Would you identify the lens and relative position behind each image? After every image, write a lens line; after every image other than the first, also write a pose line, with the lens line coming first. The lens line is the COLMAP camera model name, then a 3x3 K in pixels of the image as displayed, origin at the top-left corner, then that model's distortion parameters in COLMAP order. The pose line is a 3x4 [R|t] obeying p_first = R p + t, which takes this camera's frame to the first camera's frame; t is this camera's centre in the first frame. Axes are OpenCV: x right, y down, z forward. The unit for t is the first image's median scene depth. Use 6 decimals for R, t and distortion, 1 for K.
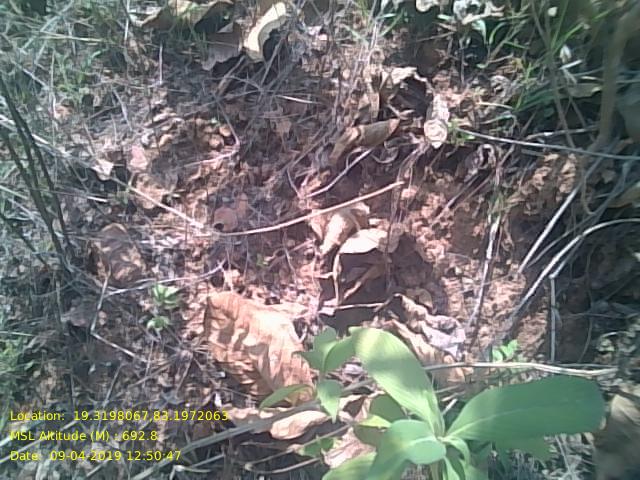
lens RADIAL K [[490.1, 0, 320.0], [0, 490.1, 240.0], [0, 0, 1]] dist [0.033378, -0.102296]
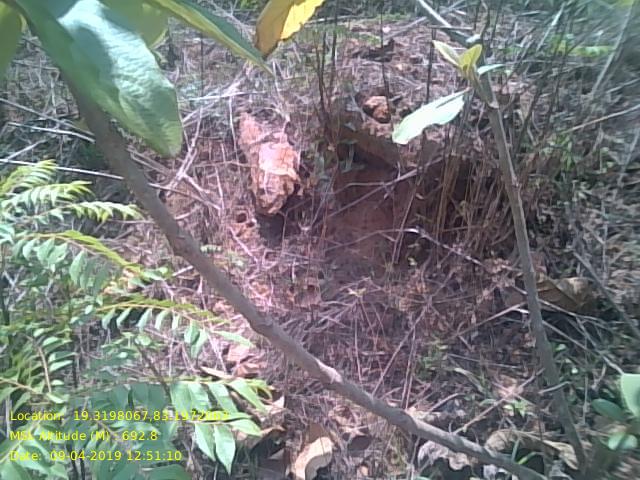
lens RADIAL K [[492.0, 0, 320.0], [0, 492.0, 240.0], [0, 0, 1]] dist [0.057201, -0.134466]
pose [[0.997650, 0.042149, -0.054018, -0.053757], [-0.064999, 0.831573, -0.551599, -0.223283], [0.021670, 0.553814, 0.832358, -0.207326]]
